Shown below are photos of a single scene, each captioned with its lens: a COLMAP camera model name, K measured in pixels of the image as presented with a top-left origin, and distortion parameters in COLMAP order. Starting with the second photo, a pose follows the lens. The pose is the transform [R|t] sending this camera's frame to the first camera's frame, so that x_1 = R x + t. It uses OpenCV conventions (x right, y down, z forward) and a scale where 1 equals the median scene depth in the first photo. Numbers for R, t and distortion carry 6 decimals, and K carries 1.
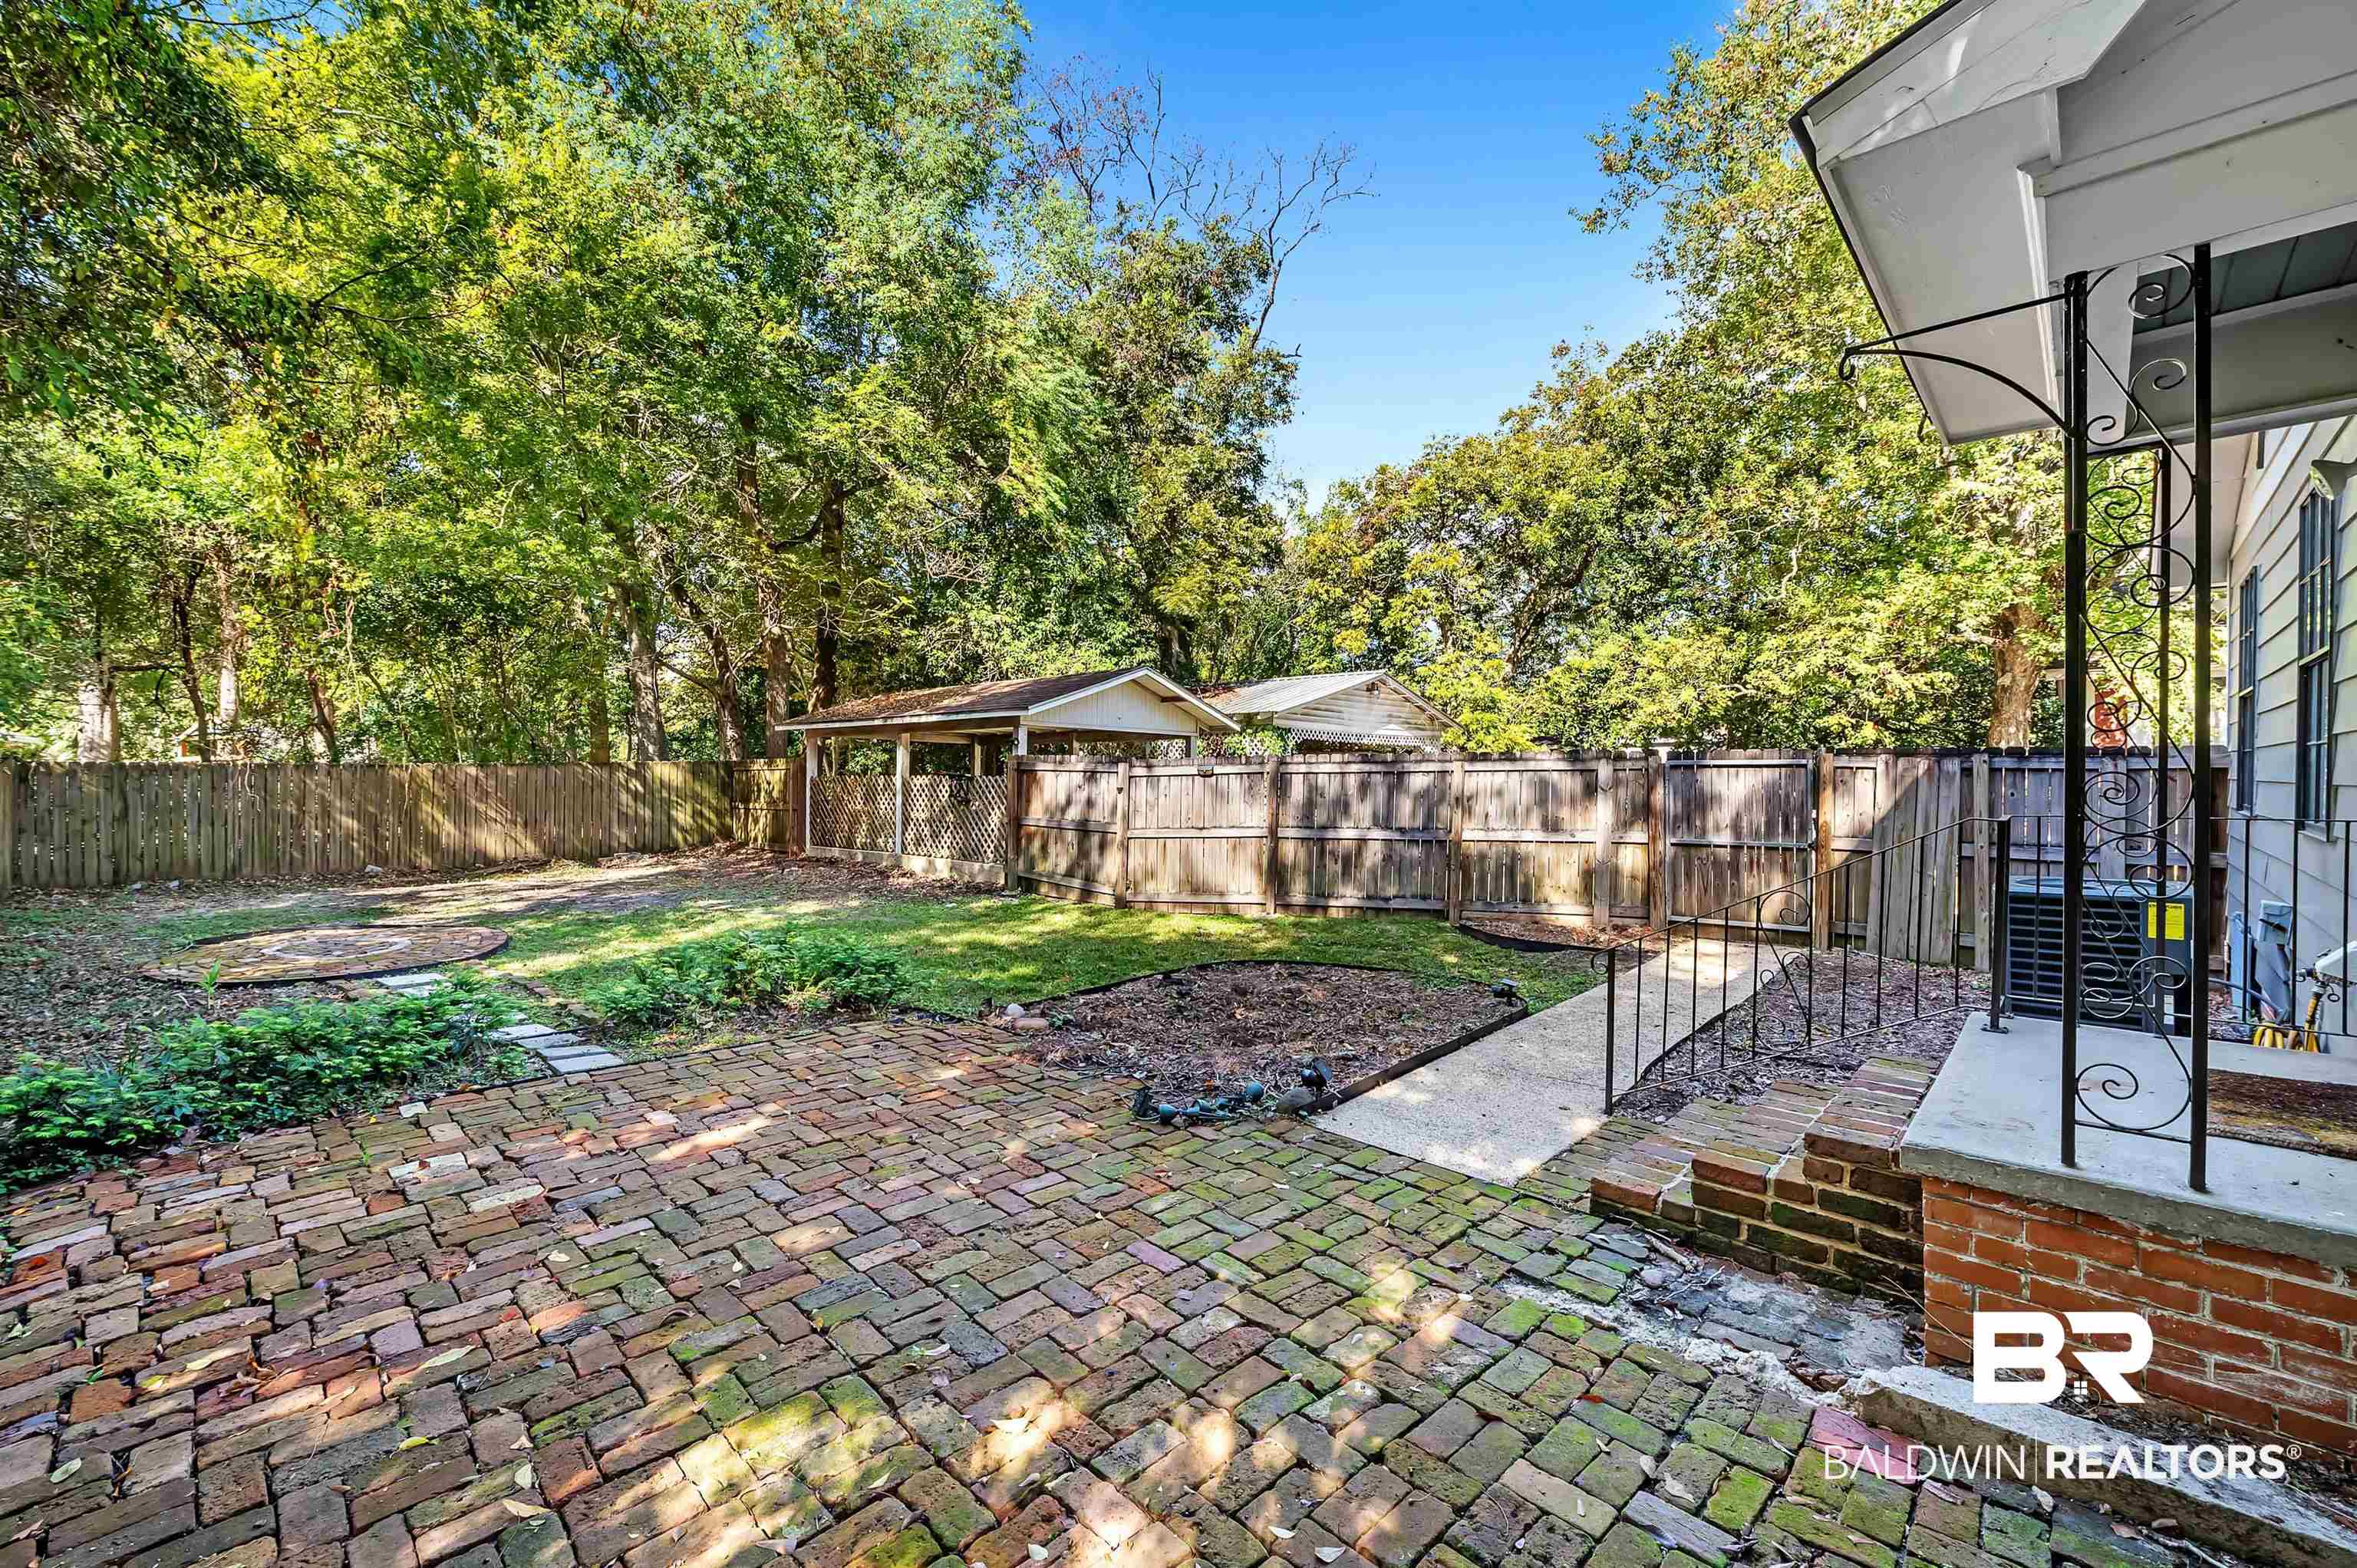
lens RADIAL K [[942.9, 0, 1188.0], [0, 942.9, 782.8], [0, 0, 1]] dist [-0.009757, 0.000258]
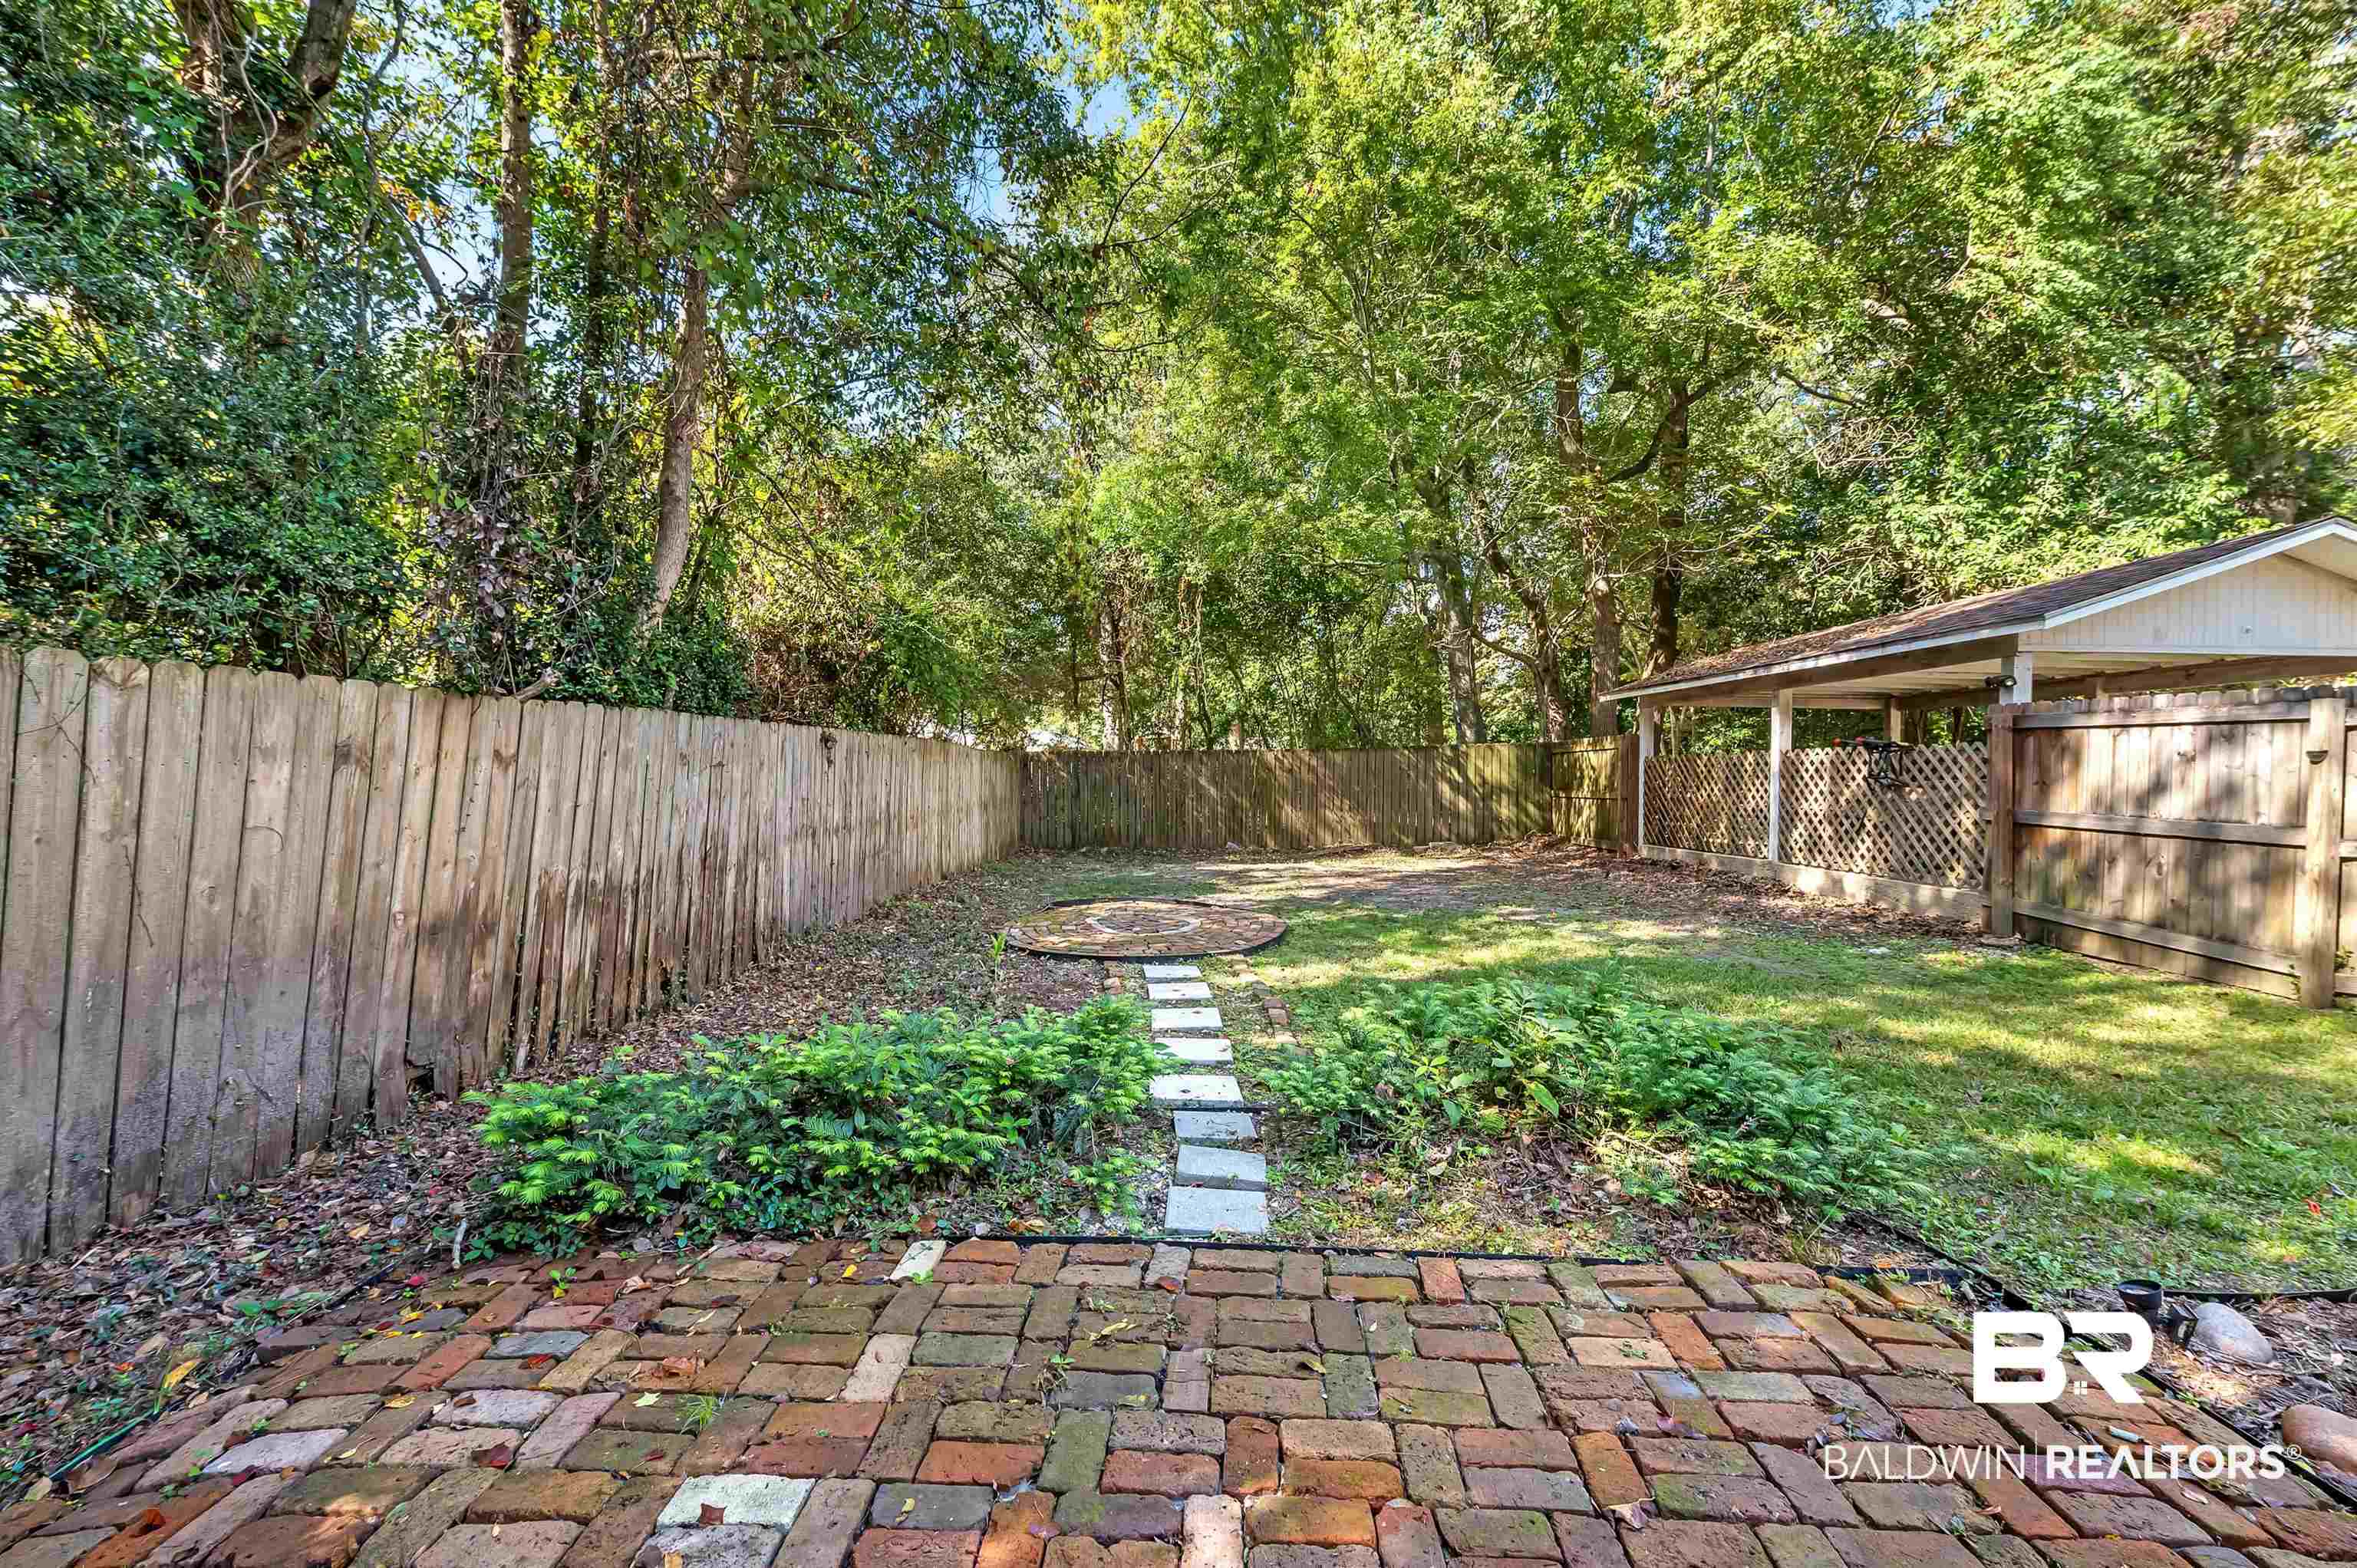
lens RADIAL K [[942.9, 0, 1188.0], [0, 942.9, 782.8], [0, 0, 1]] dist [-0.009757, 0.000258]
pose [[0.671450, 0.002215, -0.741047, -0.084027], [-0.001792, 0.999997, 0.001365, 0.016187], [0.741048, 0.000411, 0.671452, 0.212210]]
